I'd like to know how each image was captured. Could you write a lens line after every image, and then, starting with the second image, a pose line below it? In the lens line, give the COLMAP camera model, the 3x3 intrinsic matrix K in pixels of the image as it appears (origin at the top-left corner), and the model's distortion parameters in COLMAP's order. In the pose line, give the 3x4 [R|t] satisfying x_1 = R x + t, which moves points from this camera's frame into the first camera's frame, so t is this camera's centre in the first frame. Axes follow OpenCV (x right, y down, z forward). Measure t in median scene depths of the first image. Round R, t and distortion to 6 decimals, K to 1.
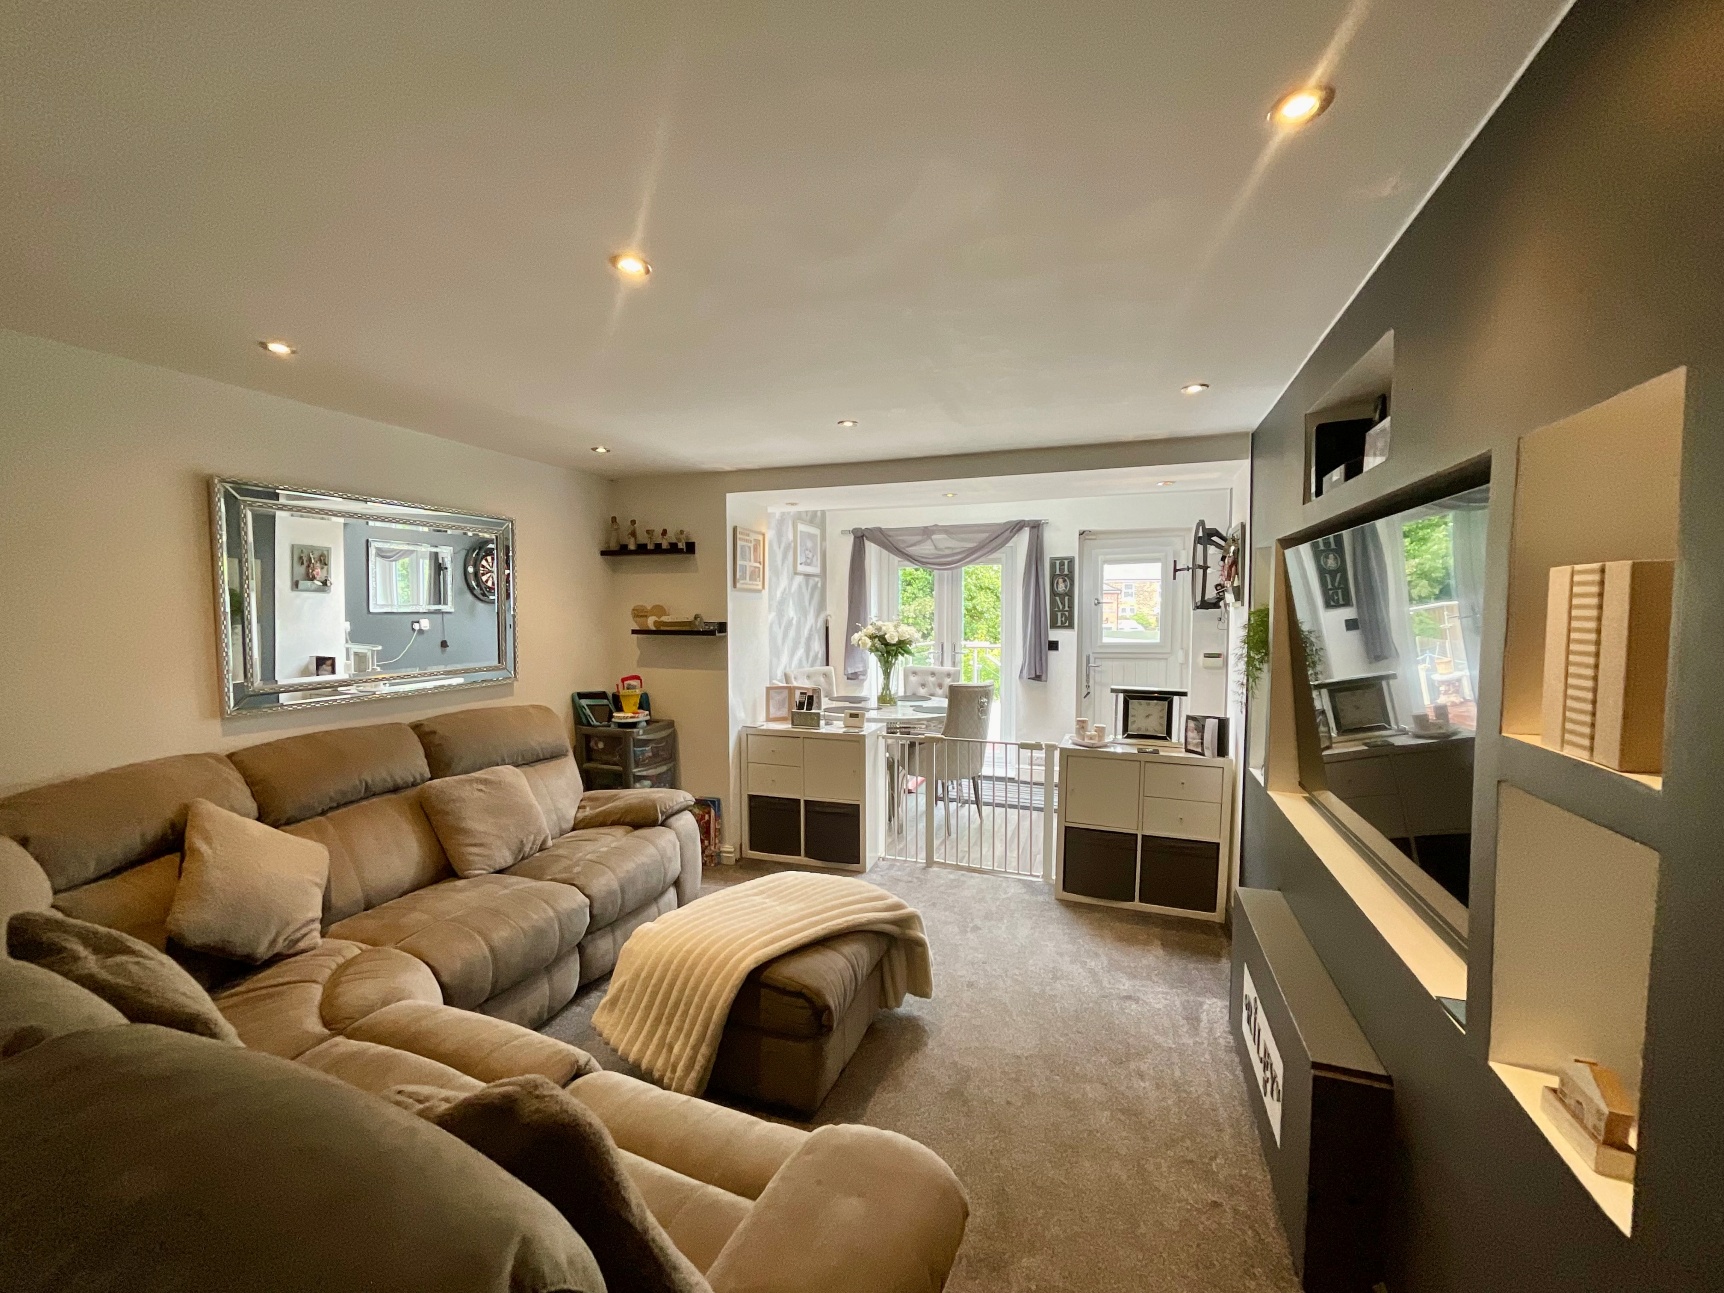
lens RADIAL K [[696.5, 0, 862.0], [0, 696.5, 646.5], [0, 0, 1]] dist [0.009350, -0.000158]
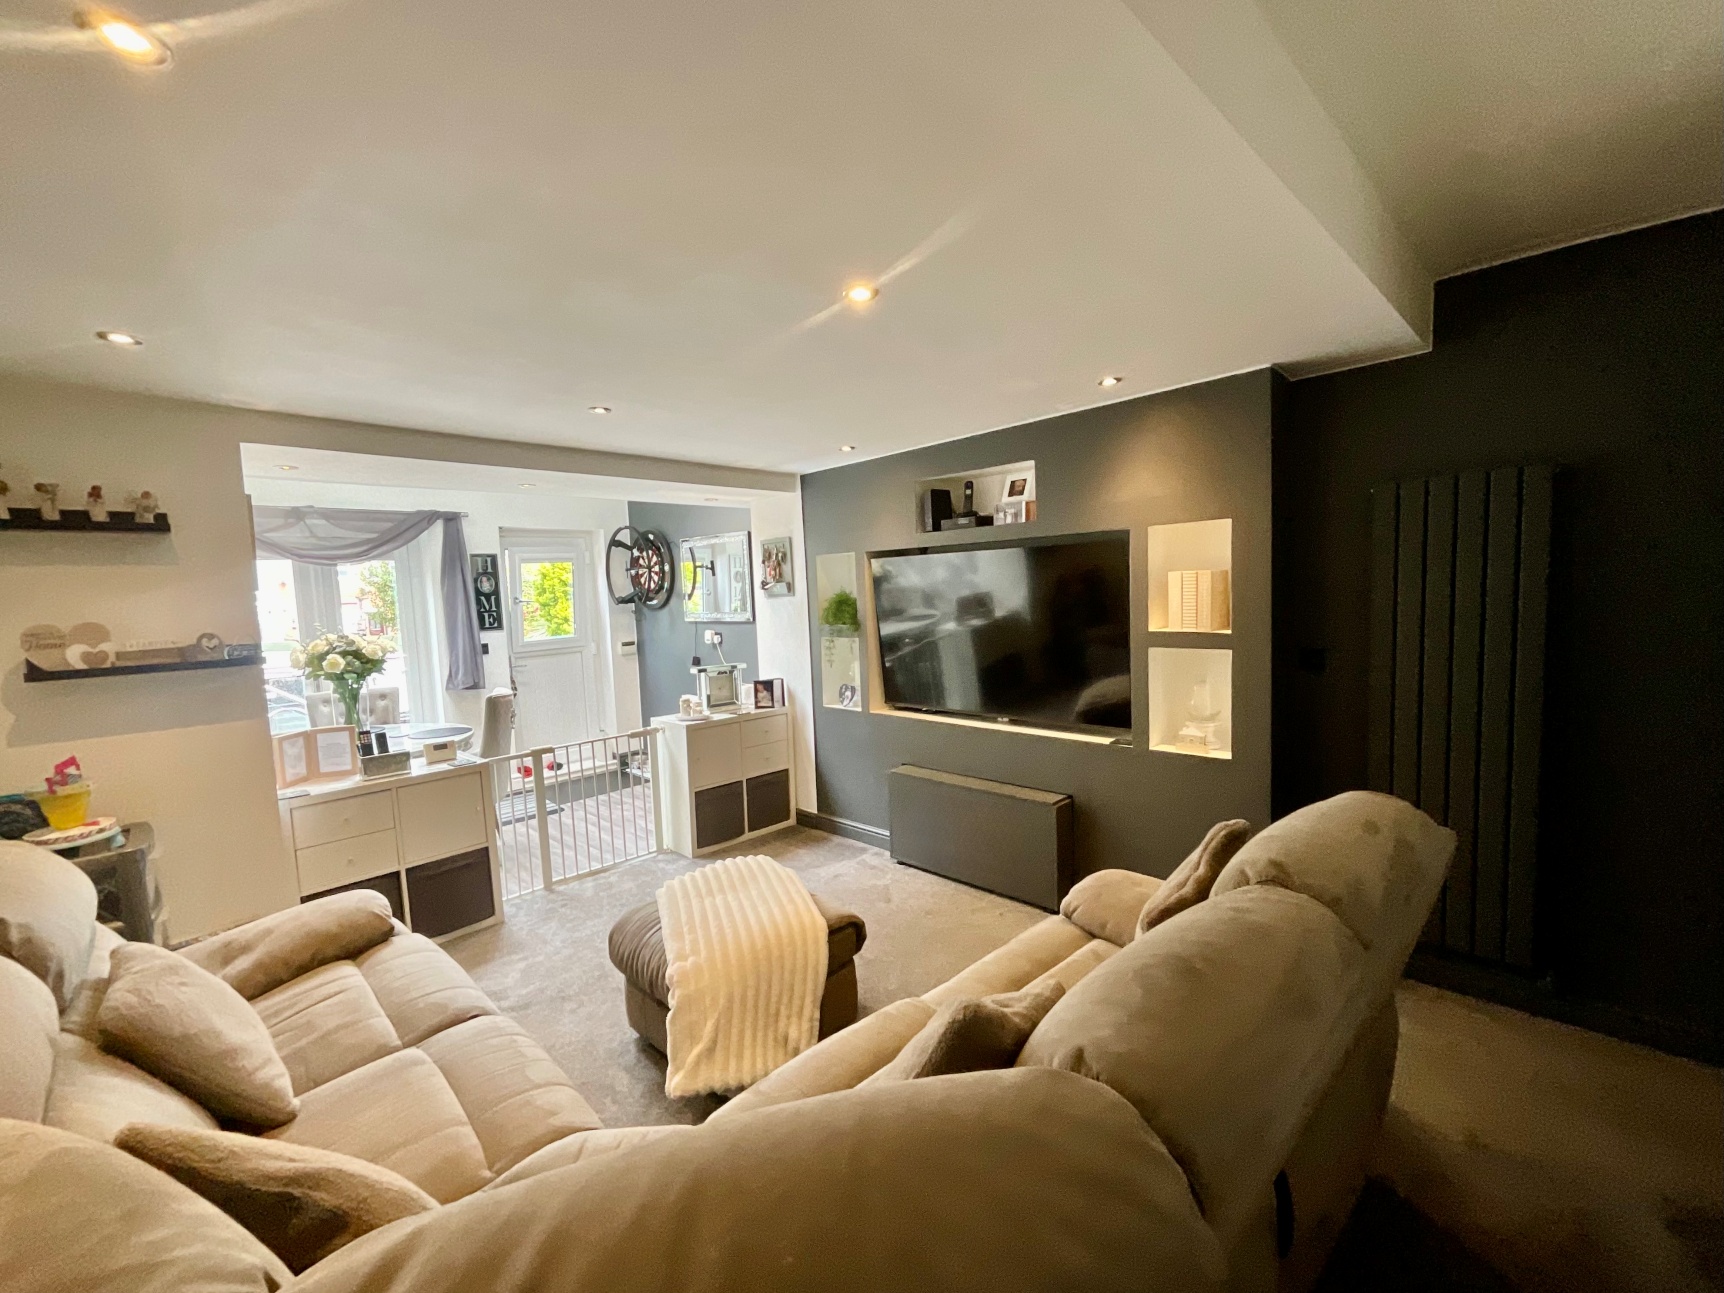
lens RADIAL K [[702.3, 0, 872.4], [0, 702.3, 644.7], [0, 0, 1]] dist [-0.018310, 0.000019]
pose [[0.409993, -0.085365, 0.908085, -0.527201], [0.087726, 0.994685, 0.053899, -0.017078], [-0.907860, 0.057565, 0.415302, 0.209974]]
